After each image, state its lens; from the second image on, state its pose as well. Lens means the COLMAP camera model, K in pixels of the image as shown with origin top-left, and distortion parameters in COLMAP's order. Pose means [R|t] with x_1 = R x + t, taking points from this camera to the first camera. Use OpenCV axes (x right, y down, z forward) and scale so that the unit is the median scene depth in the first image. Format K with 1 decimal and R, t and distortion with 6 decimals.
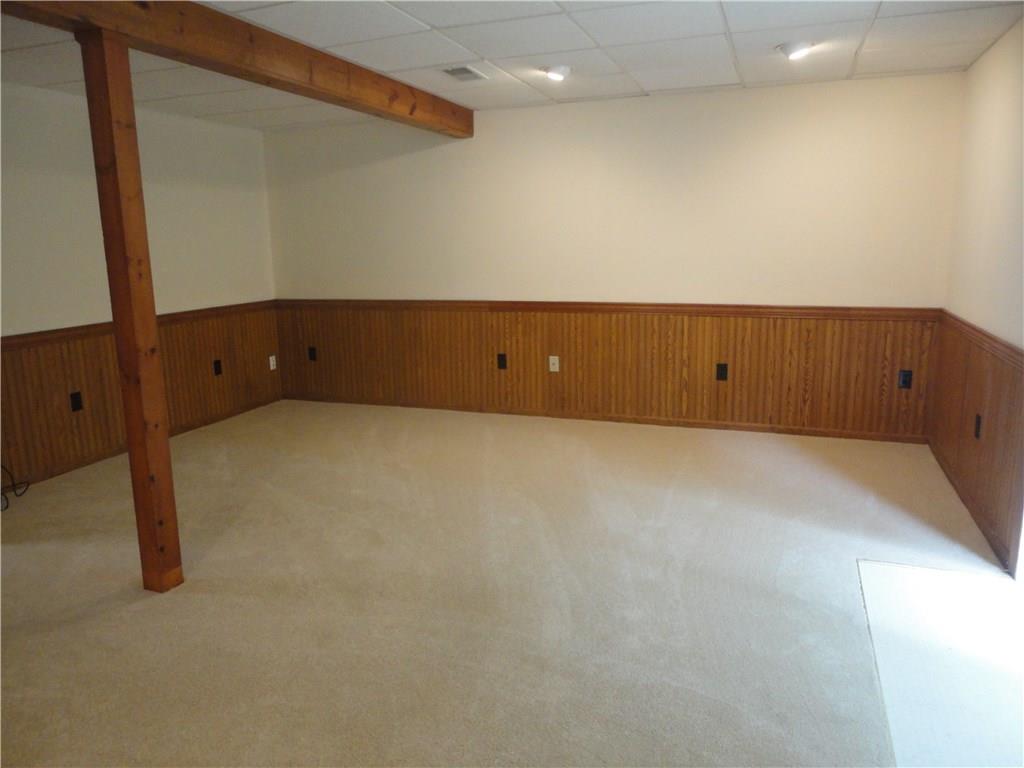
lens RADIAL K [[754.7, 0, 512.0], [0, 754.7, 384.0], [0, 0, 1]] dist [0.004983, 0.002939]
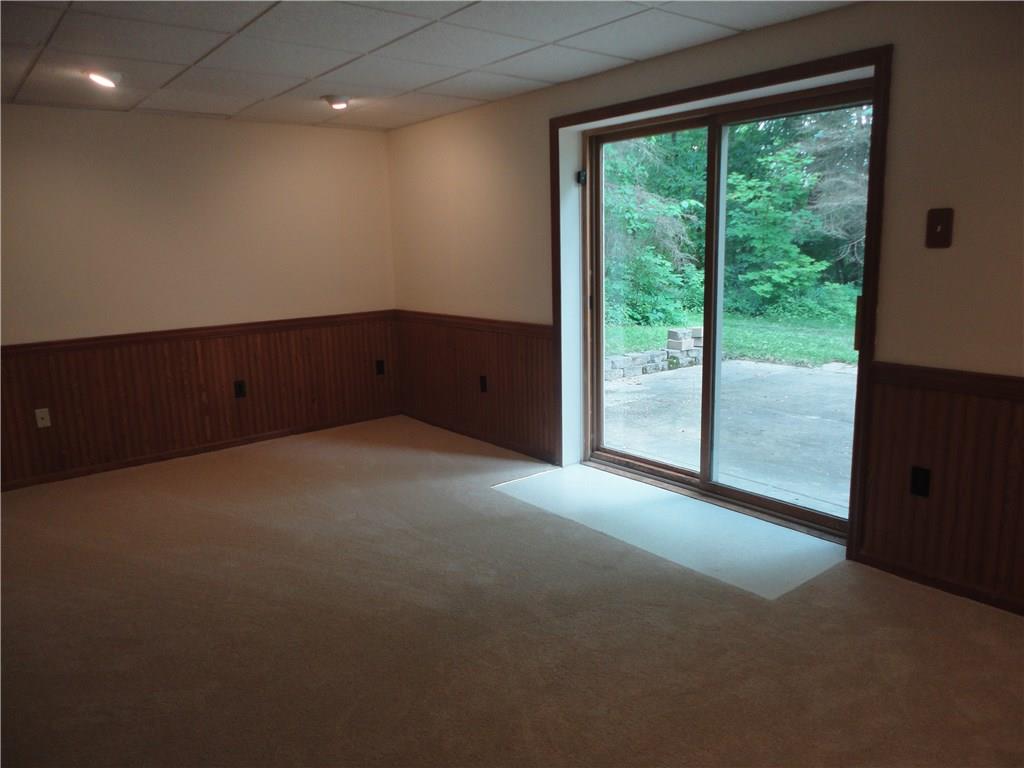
lens RADIAL K [[754.7, 0, 512.0], [0, 754.7, 384.0], [0, 0, 1]] dist [0.004983, 0.002939]
pose [[0.510947, -0.161945, 0.844220, -0.414217], [0.194474, 0.978408, 0.069985, -0.023369], [-0.837325, 0.128420, 0.531408, 0.141628]]
